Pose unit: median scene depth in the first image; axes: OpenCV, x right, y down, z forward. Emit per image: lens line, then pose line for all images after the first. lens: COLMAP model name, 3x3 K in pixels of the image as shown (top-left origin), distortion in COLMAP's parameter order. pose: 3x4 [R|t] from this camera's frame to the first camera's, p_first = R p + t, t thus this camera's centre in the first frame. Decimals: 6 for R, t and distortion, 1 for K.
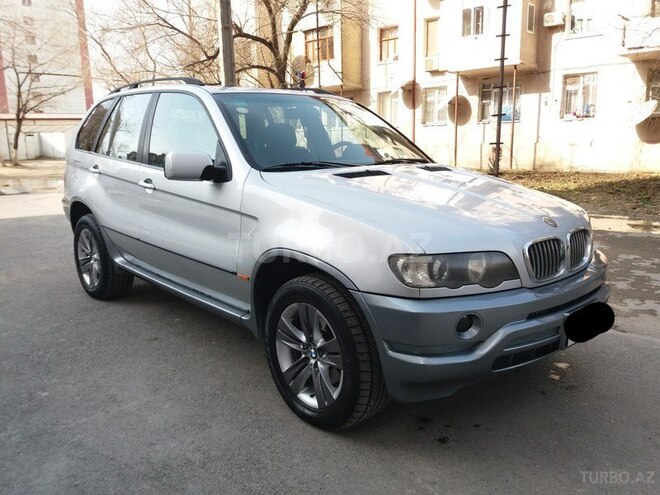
lens RADIAL K [[538.4, 0, 330.0], [0, 538.4, 247.5], [0, 0, 1]] dist [-0.001456, -0.010585]
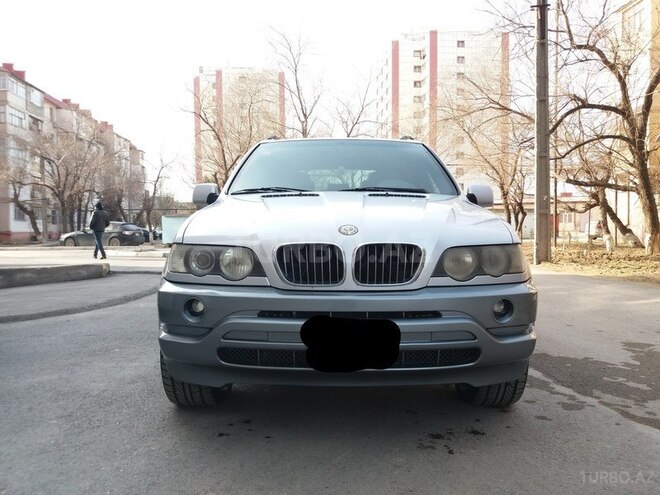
lens RADIAL K [[538.4, 0, 330.0], [0, 538.4, 247.5], [0, 0, 1]] dist [-0.001456, -0.010585]
pose [[0.730176, 0.024235, -0.682829, 0.162598], [-0.132571, 0.985404, -0.106789, 0.013823], [0.670275, 0.168498, 0.722731, 0.052114]]
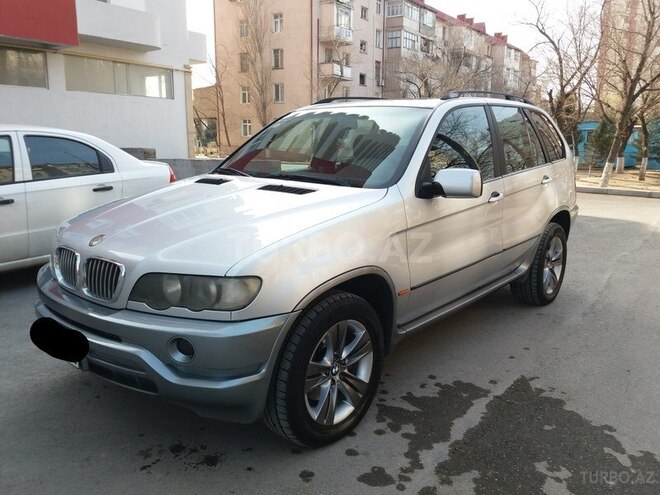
lens RADIAL K [[538.4, 0, 330.0], [0, 538.4, 247.5], [0, 0, 1]] dist [-0.001456, -0.010585]
pose [[0.113411, 0.197953, -0.973629, 0.230887], [-0.203300, 0.963840, 0.172282, -0.049327], [0.972526, 0.178400, 0.149554, 0.210543]]
